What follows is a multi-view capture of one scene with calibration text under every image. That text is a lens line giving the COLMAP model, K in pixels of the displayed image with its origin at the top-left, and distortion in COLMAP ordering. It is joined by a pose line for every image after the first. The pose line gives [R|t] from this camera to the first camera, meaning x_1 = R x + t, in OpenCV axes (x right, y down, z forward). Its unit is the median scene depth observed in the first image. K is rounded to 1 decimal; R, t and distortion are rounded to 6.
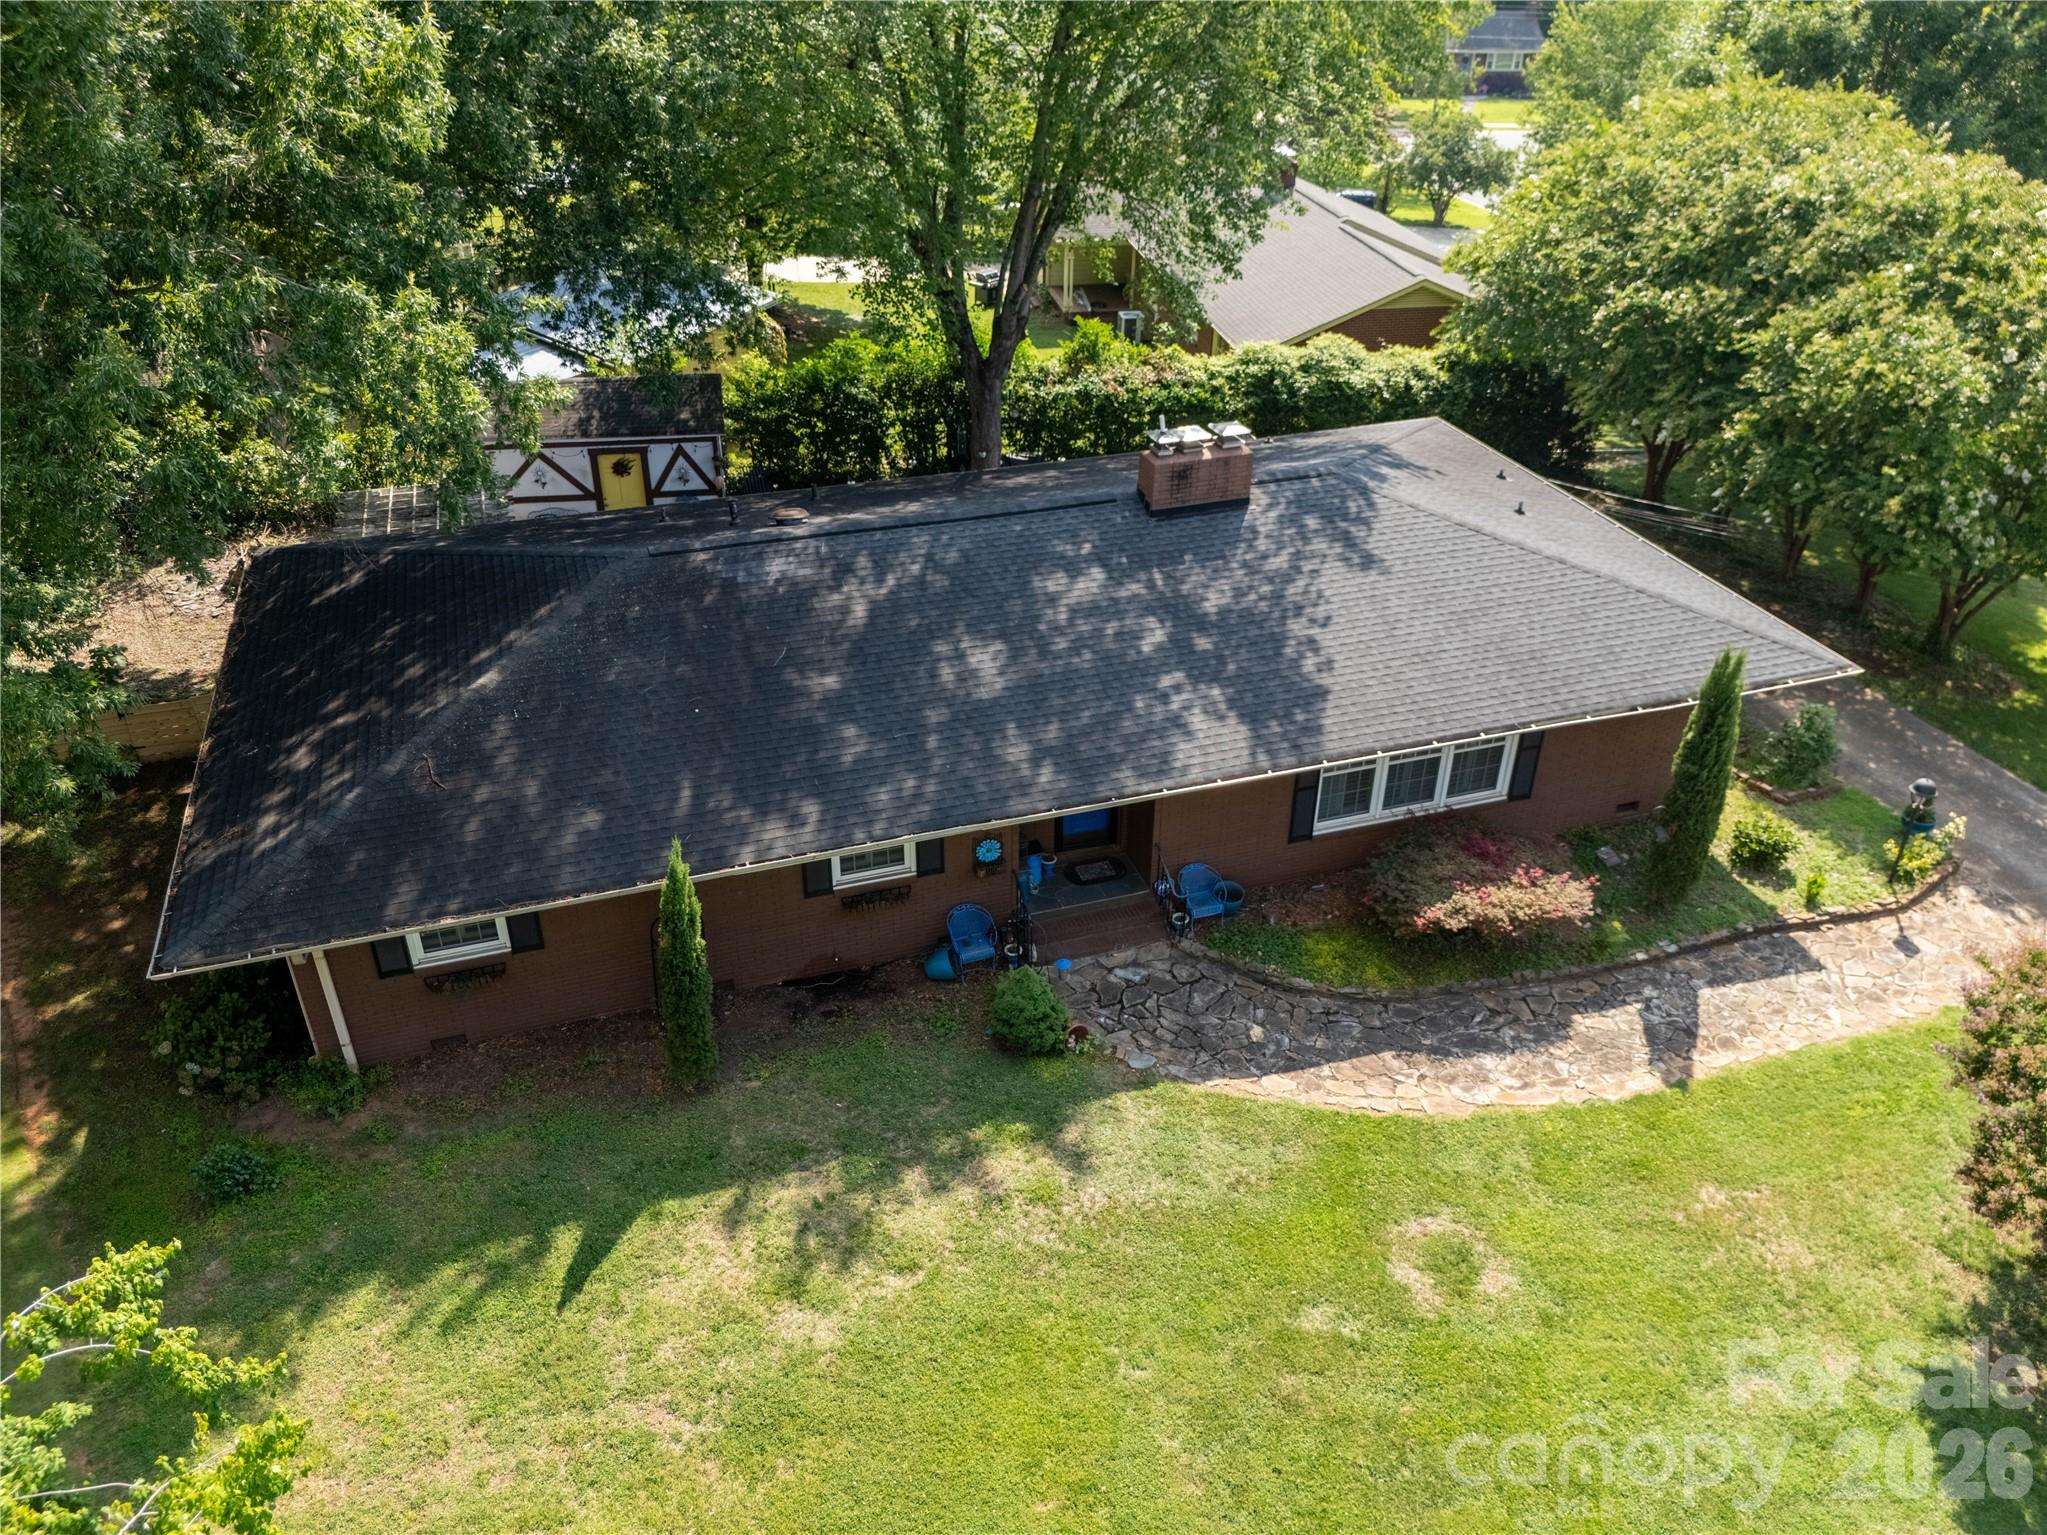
lens RADIAL K [[1505.4, 0, 1028.5], [0, 1505.4, 760.8], [0, 0, 1]] dist [0.074047, -0.086453]
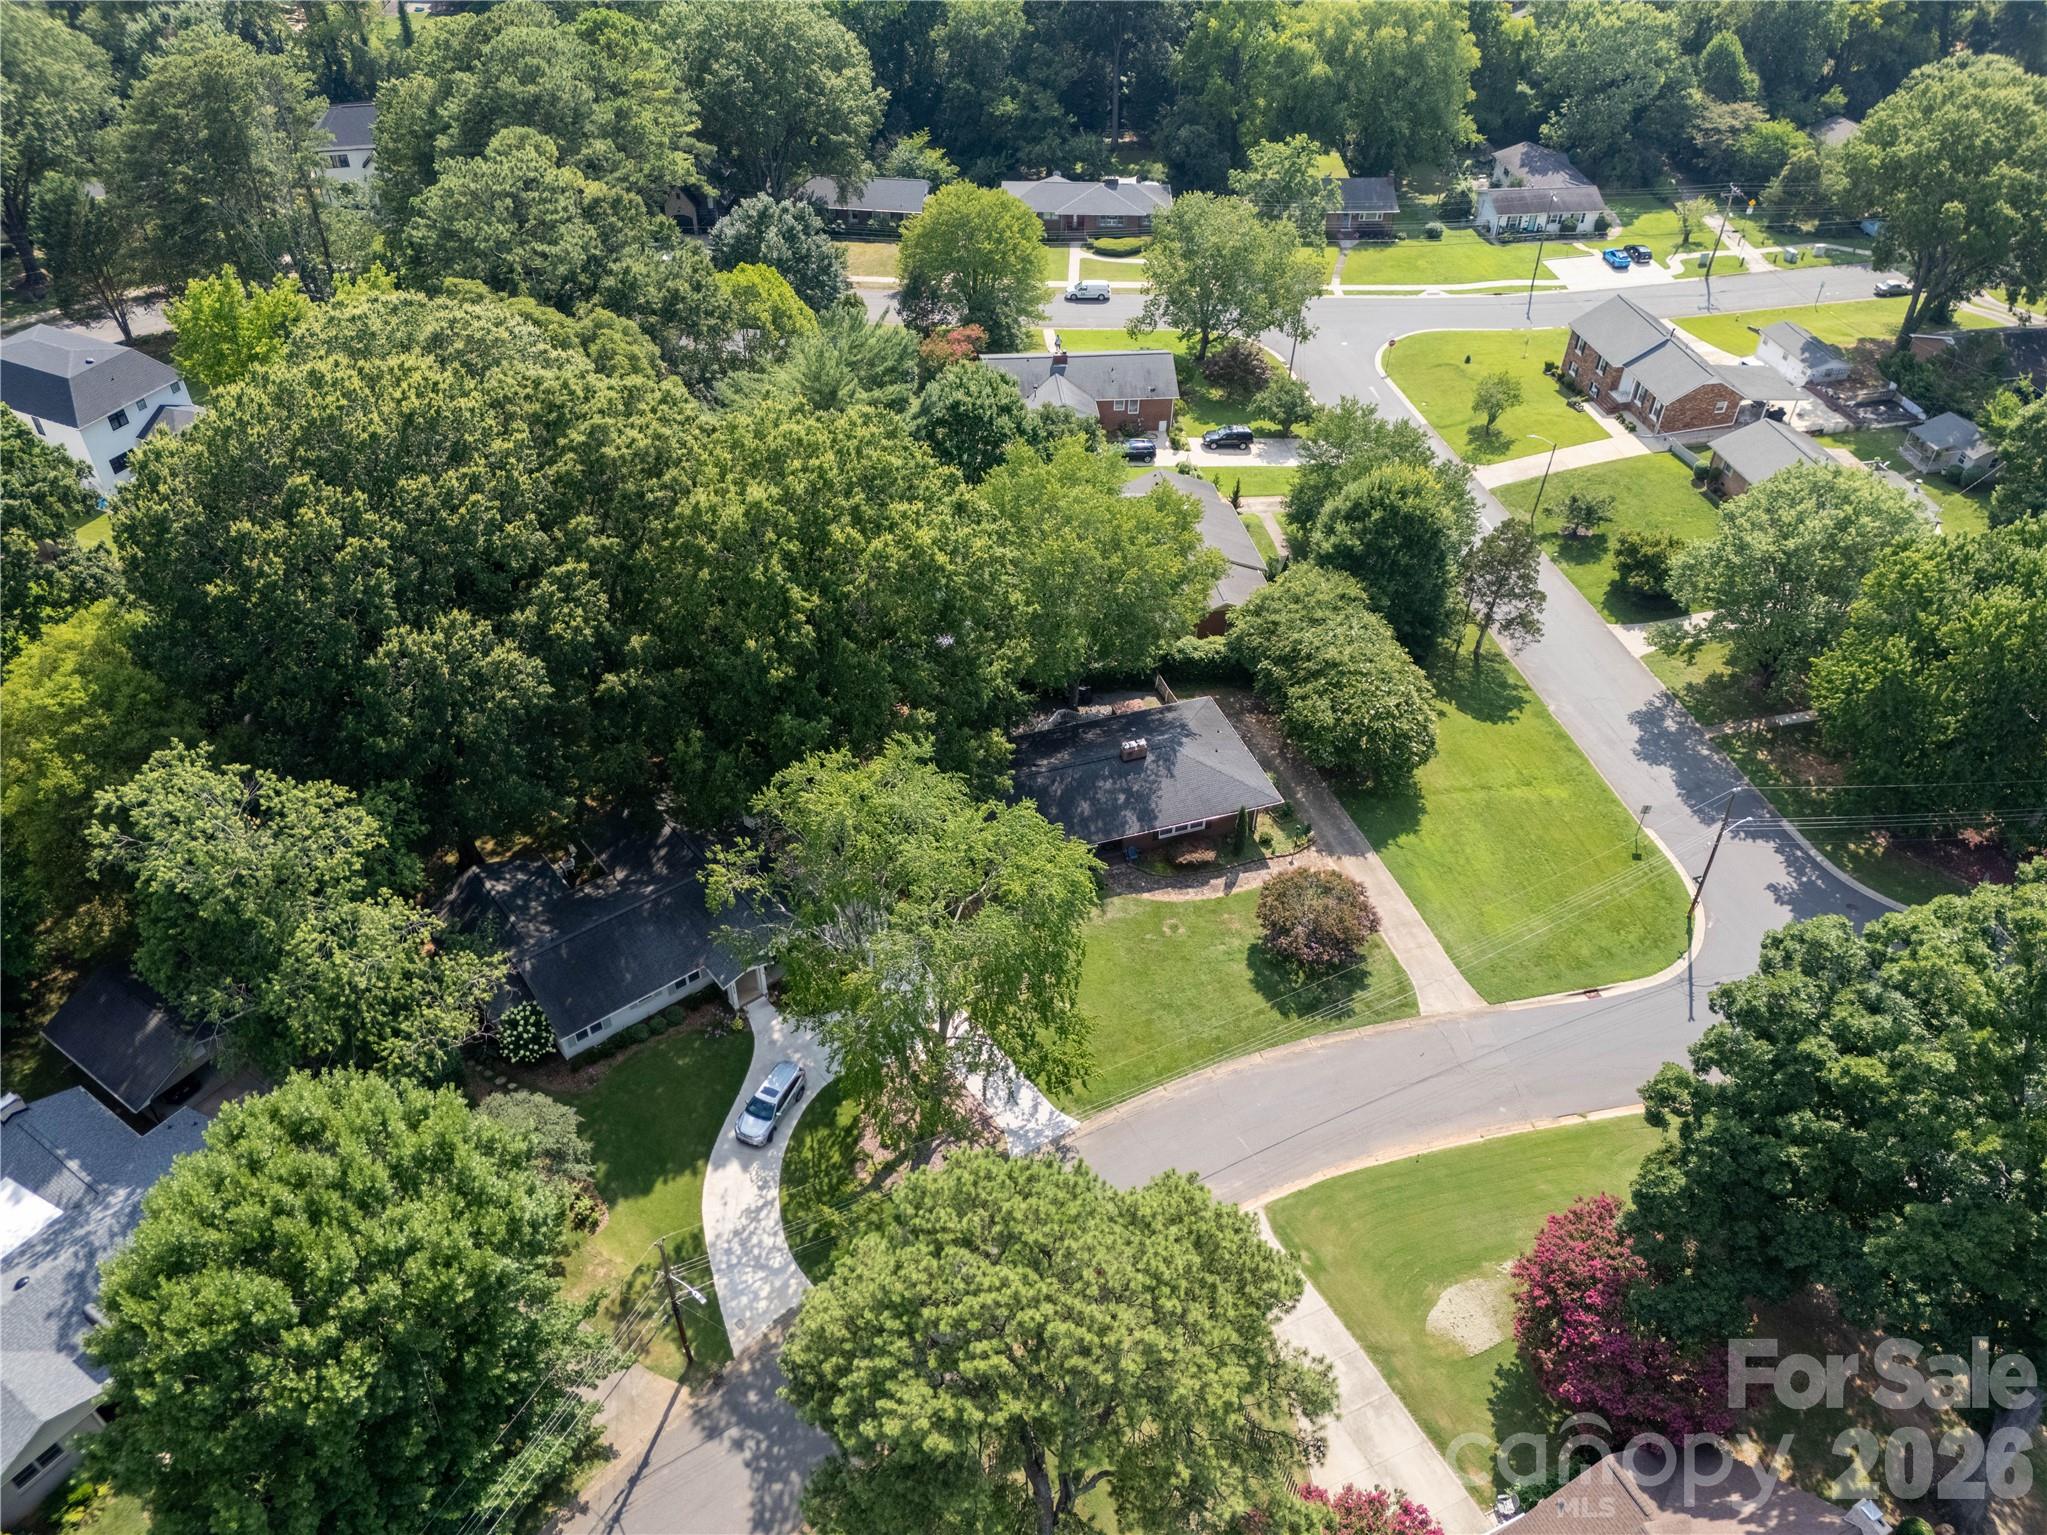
lens RADIAL K [[1505.4, 0, 1028.5], [0, 1505.4, 760.8], [0, 0, 1]] dist [0.074047, -0.086453]
pose [[0.999975, 0.002202, 0.006716, -0.217362], [-0.003149, 0.989514, 0.144399, -0.797645], [-0.006327, -0.144417, 0.989497, -3.264785]]
